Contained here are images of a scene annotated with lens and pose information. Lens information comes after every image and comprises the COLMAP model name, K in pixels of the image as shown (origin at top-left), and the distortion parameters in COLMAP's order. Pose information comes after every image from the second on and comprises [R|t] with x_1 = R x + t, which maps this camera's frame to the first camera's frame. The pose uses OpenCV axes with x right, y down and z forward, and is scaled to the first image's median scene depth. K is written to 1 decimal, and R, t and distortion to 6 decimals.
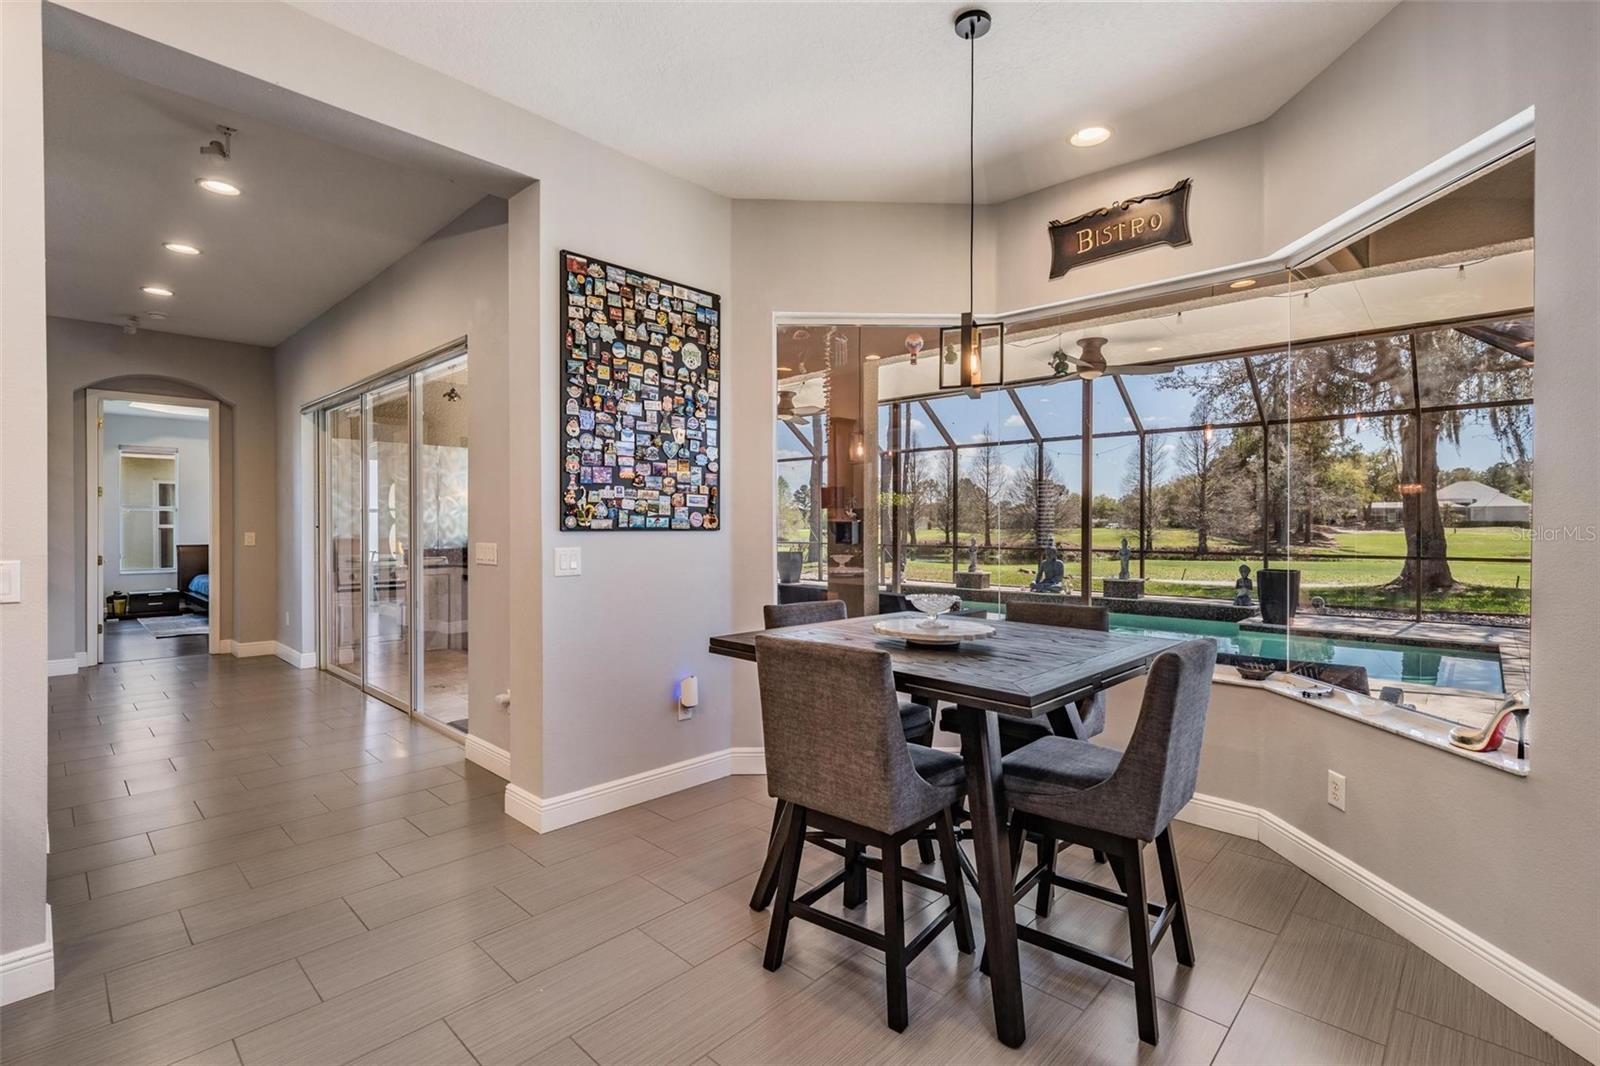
lens RADIAL K [[723.7, 0, 795.3], [0, 723.7, 530.7], [0, 0, 1]] dist [0.001858, -0.001274]
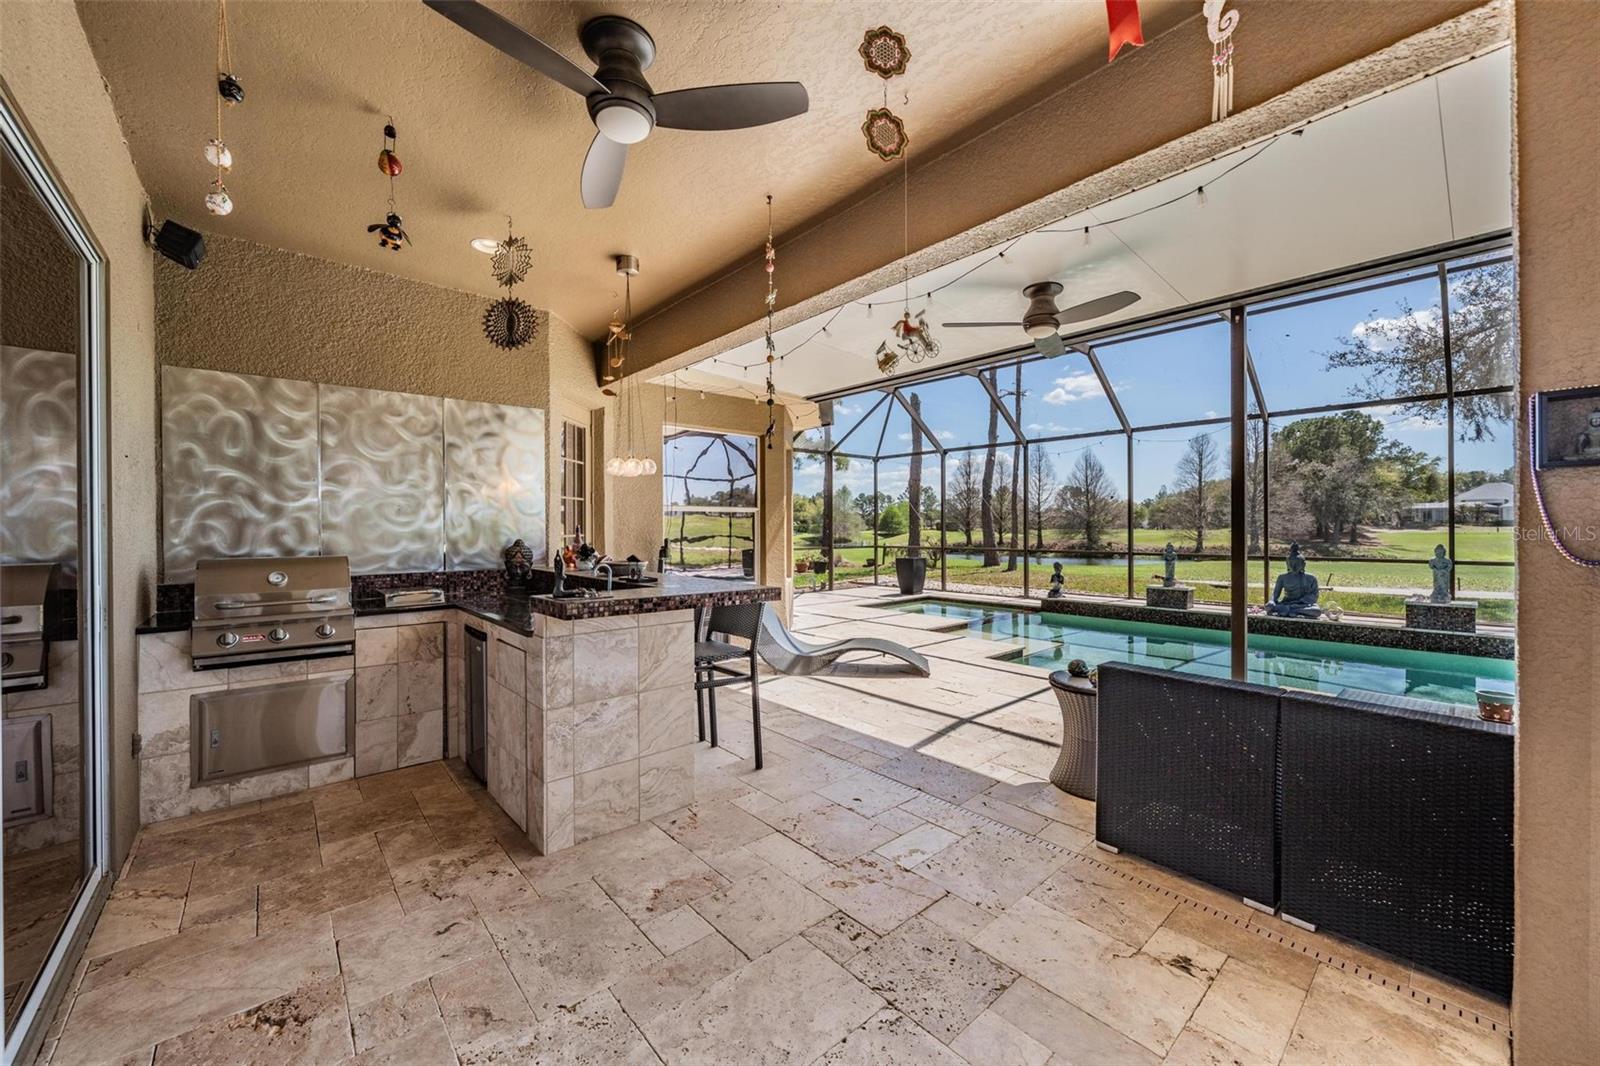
lens RADIAL K [[607.0, 0, 800.1], [0, 607.0, 527.3], [0, 0, 1]] dist [-0.002068, -0.000074]
pose [[0.996278, -0.006333, -0.085966, -0.397018], [0.005575, 0.999944, -0.009046, -0.014765], [0.086019, 0.008533, 0.996257, 1.300750]]
